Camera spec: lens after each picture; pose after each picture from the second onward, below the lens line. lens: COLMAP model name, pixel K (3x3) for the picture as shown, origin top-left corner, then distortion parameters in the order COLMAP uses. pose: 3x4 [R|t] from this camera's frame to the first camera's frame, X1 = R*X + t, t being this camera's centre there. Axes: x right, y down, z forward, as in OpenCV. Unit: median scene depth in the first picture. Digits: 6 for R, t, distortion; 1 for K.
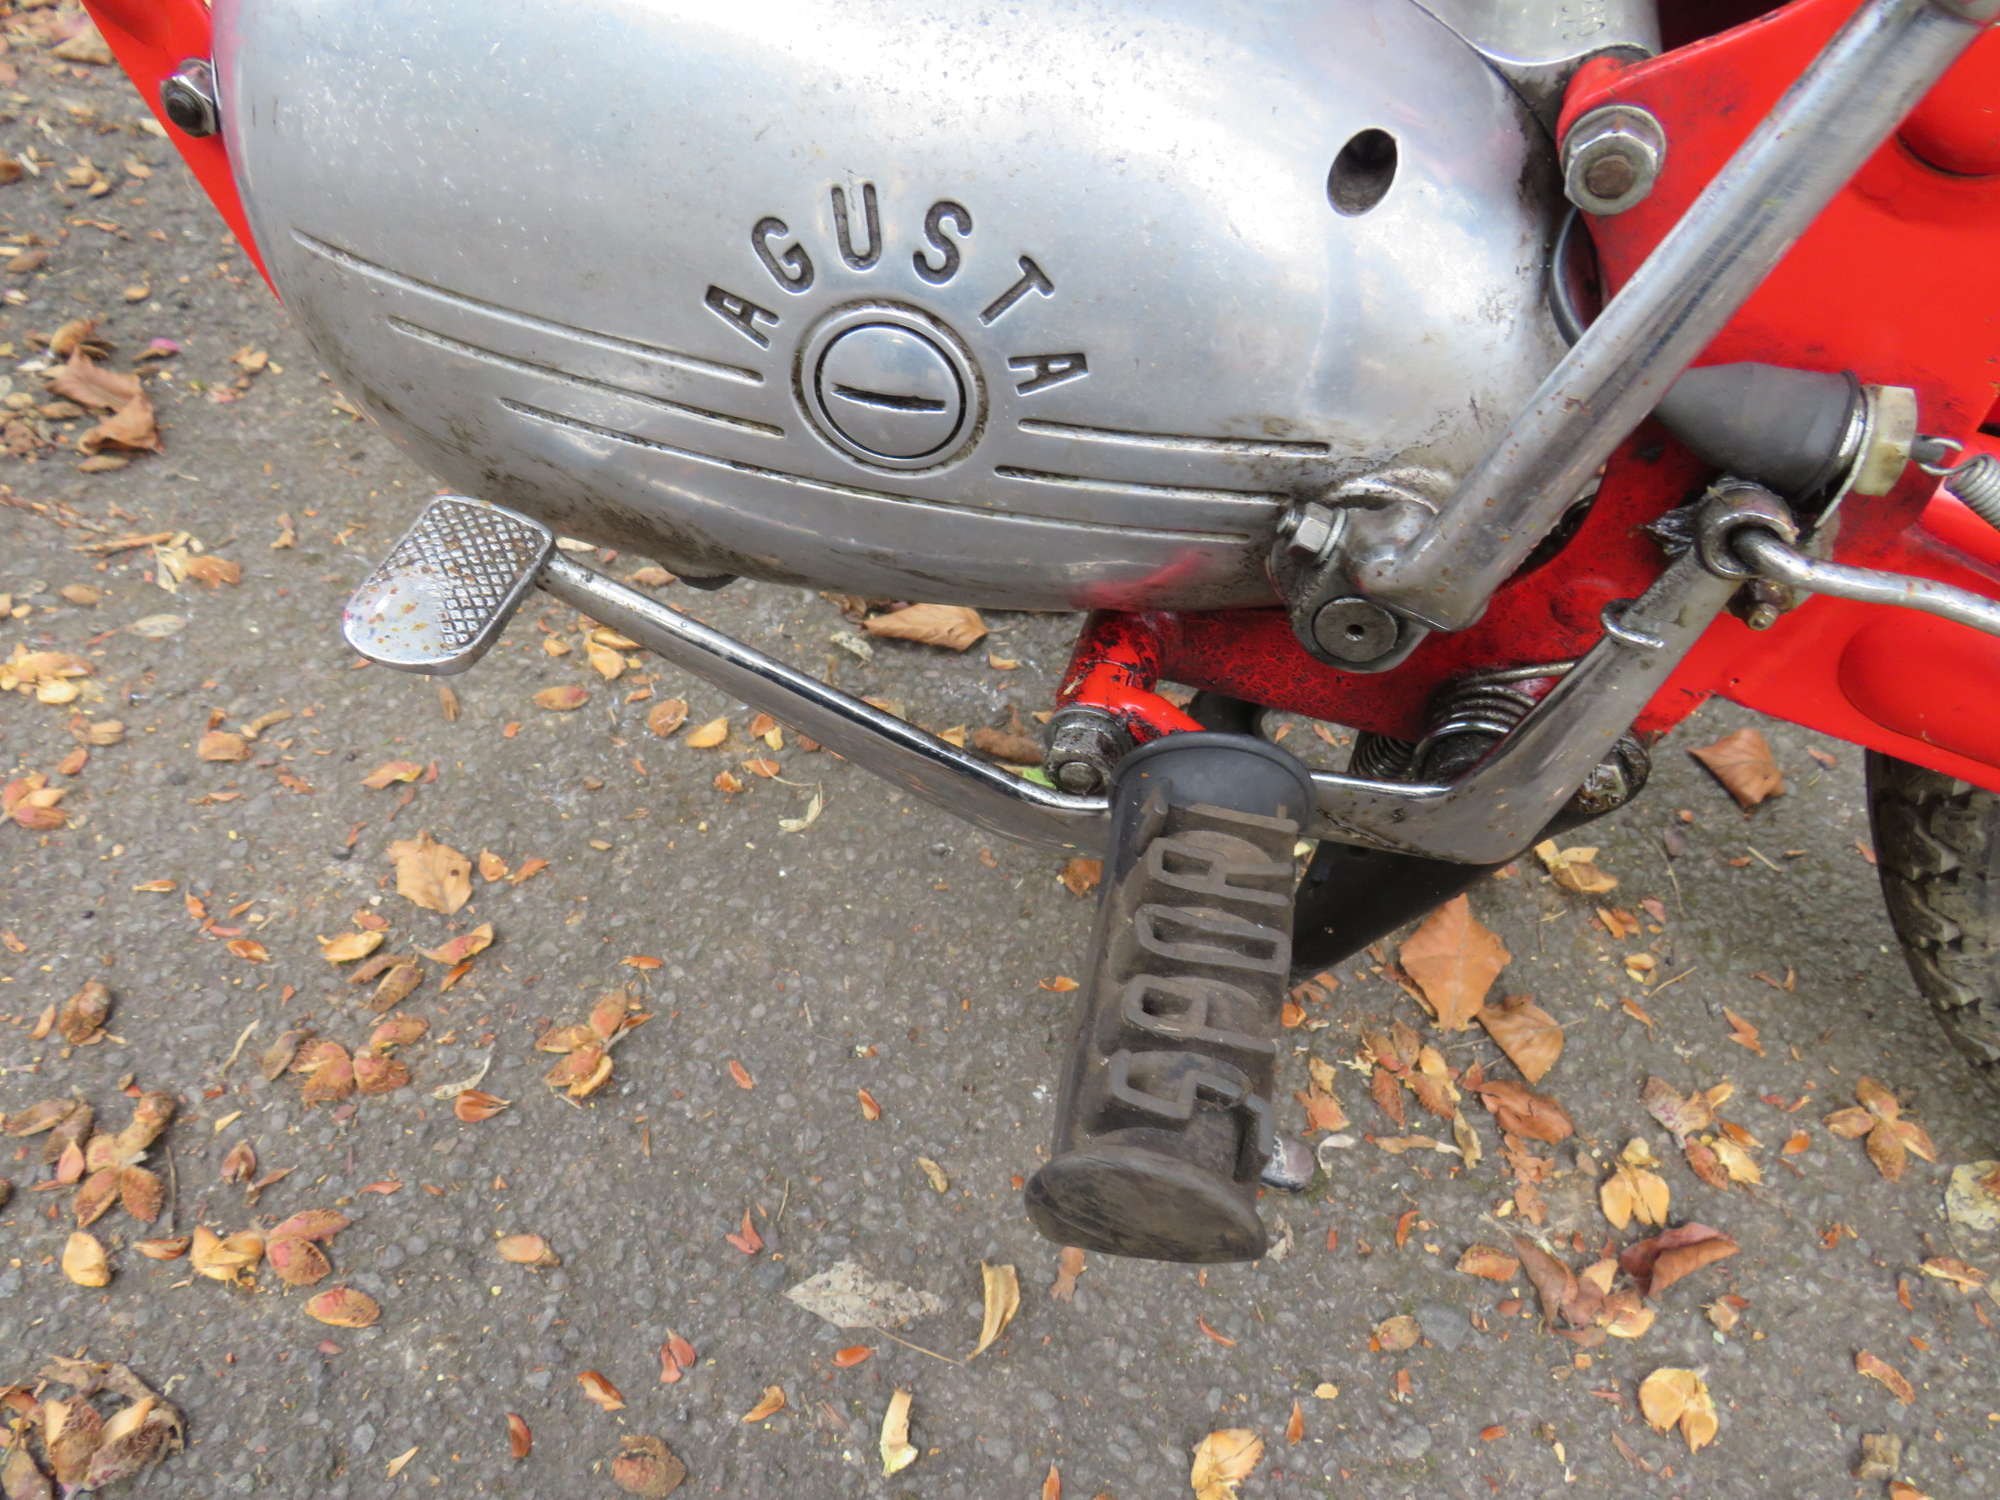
lens RADIAL K [[1436.2, 0, 994.2], [0, 1436.2, 747.5], [0, 0, 1]] dist [-0.031214, 0.006817]
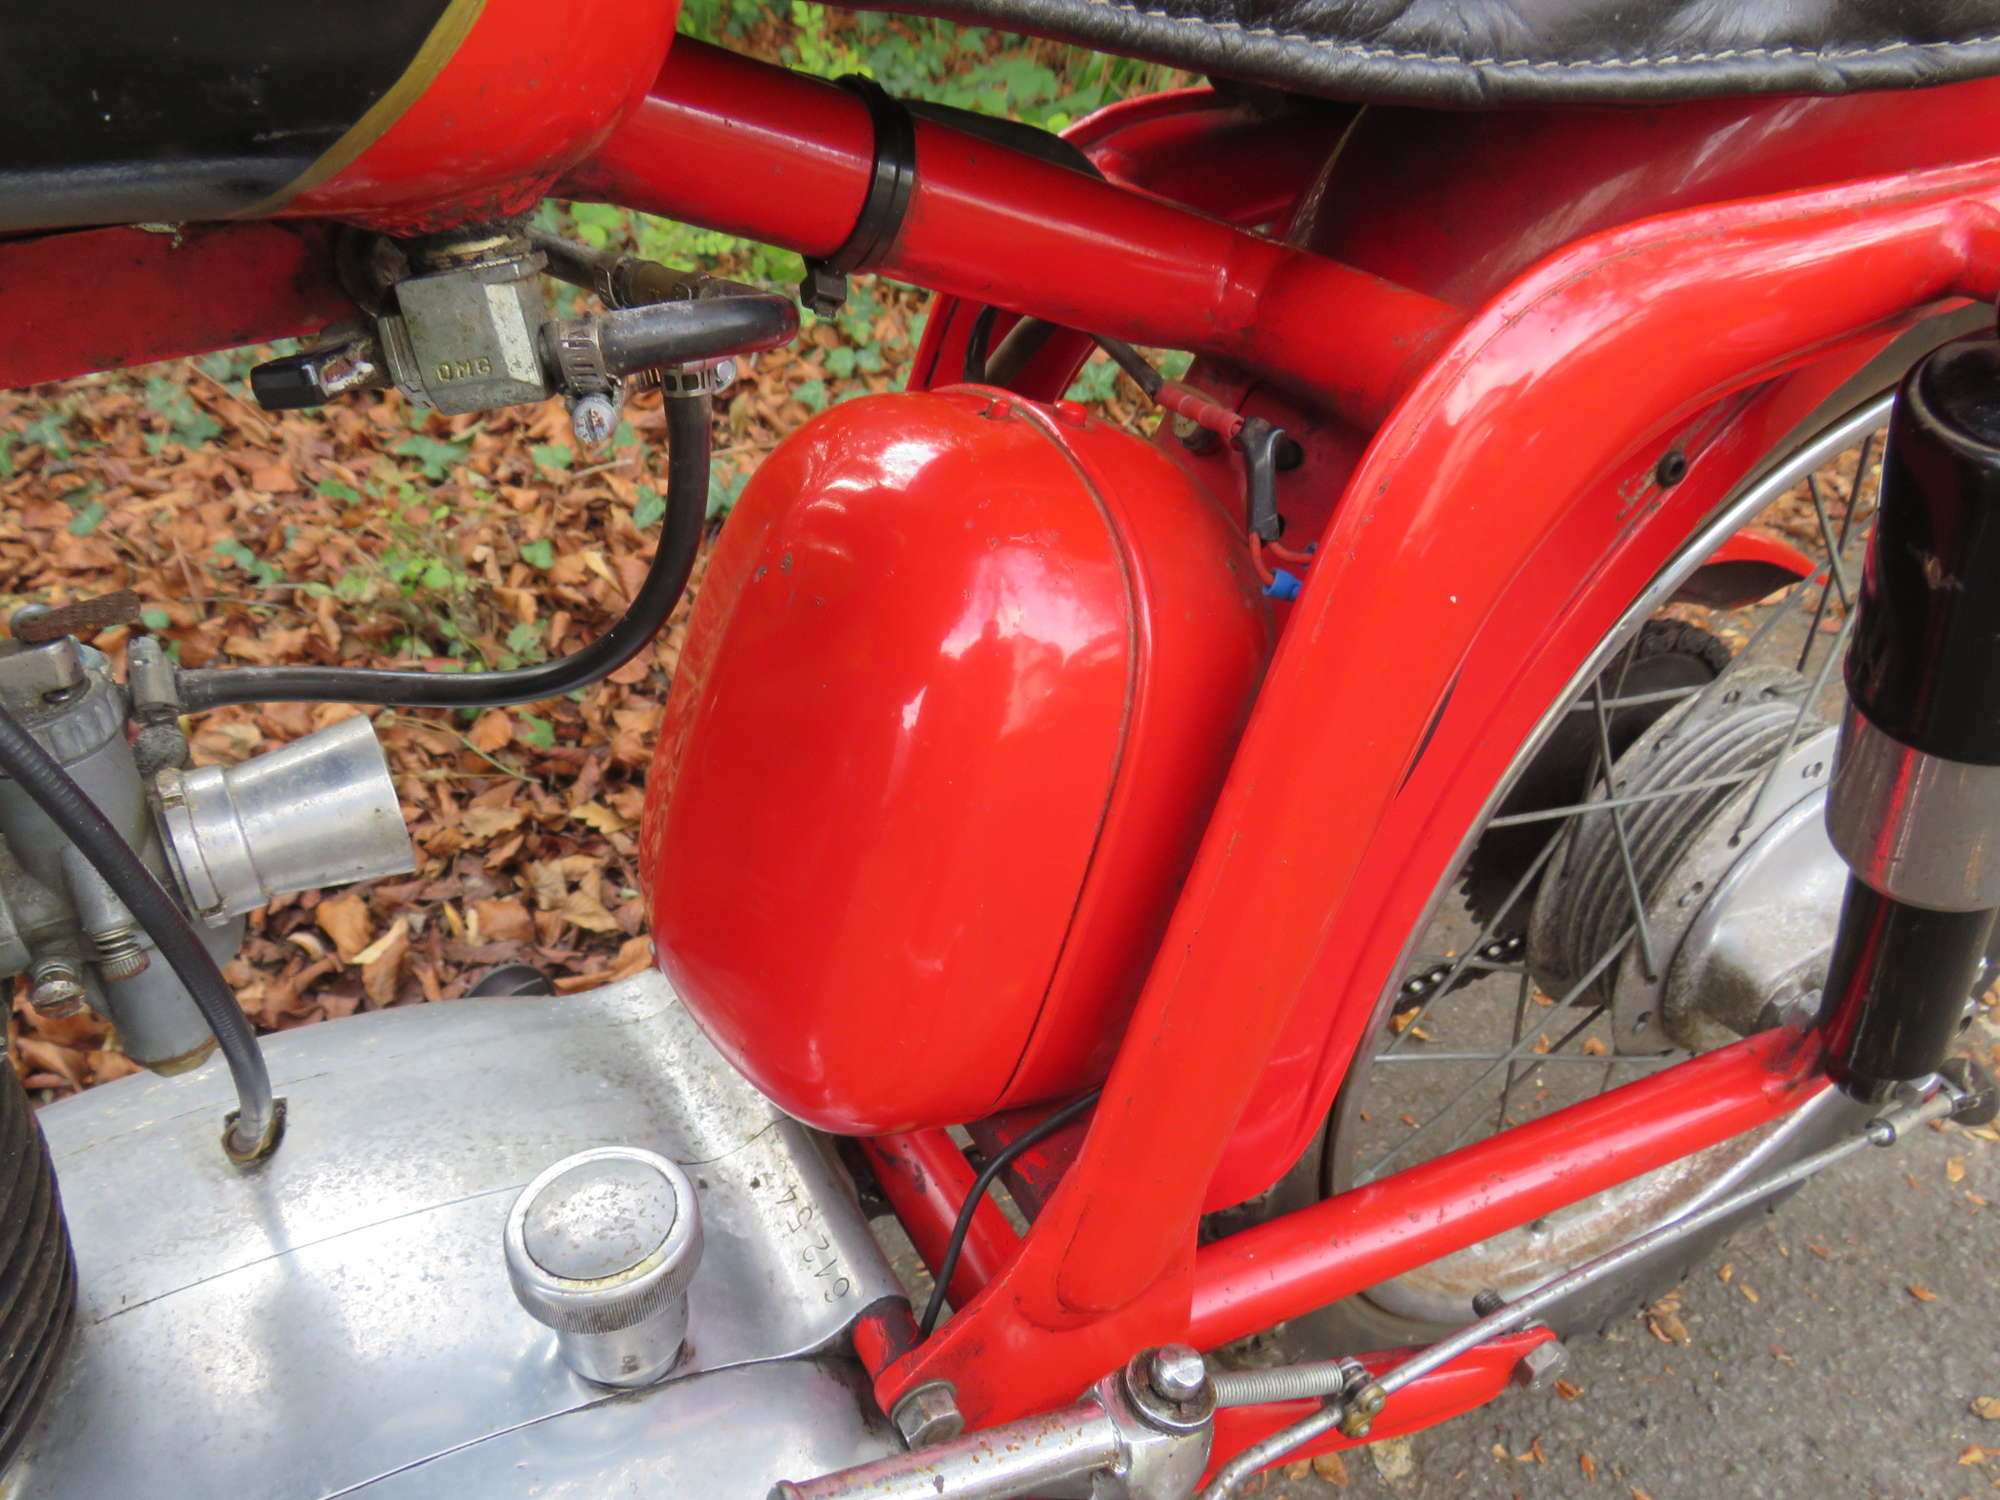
lens RADIAL K [[1436.2, 0, 988.7], [0, 1436.2, 748.6], [0, 0, 1]] dist [-0.031214, 0.006817]
pose [[0.714516, -0.455733, 0.530824, 0.012775], [0.561581, 0.826105, -0.046672, -0.366010], [-0.417246, 0.331449, 0.846196, -0.186997]]
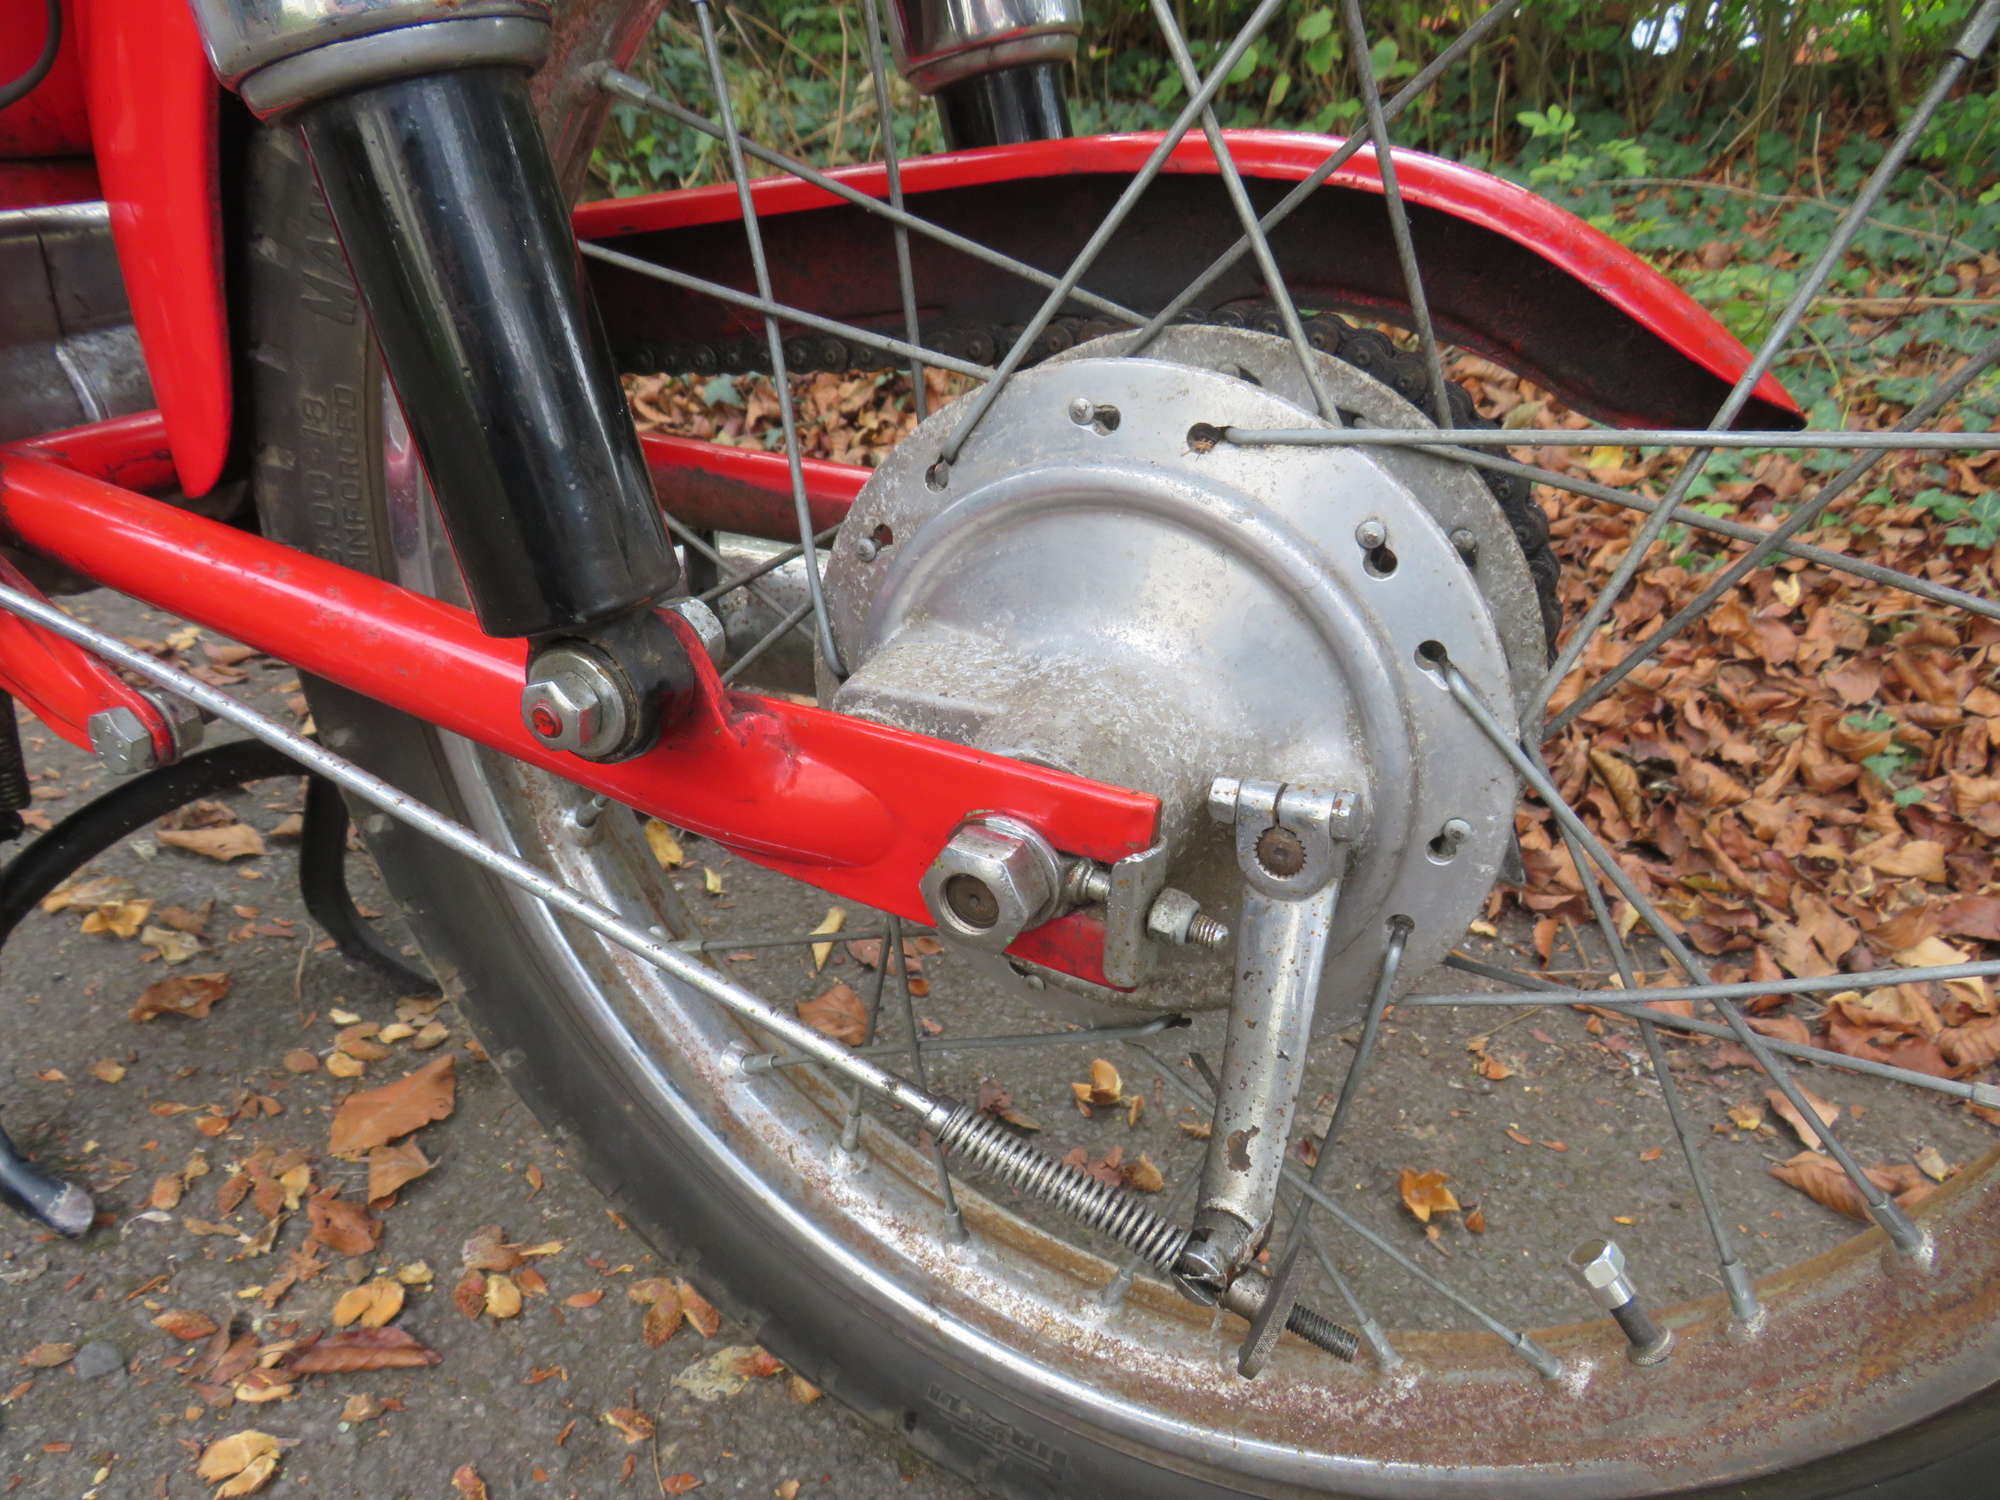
lens RADIAL K [[1436.2, 0, 994.1], [0, 1436.2, 746.9], [0, 0, 1]] dist [-0.031214, 0.006817]
pose [[0.981597, 0.061114, -0.180923, 0.994849], [-0.124369, 0.923529, -0.362805, 0.239796], [0.144915, 0.378629, 0.914133, -0.057551]]
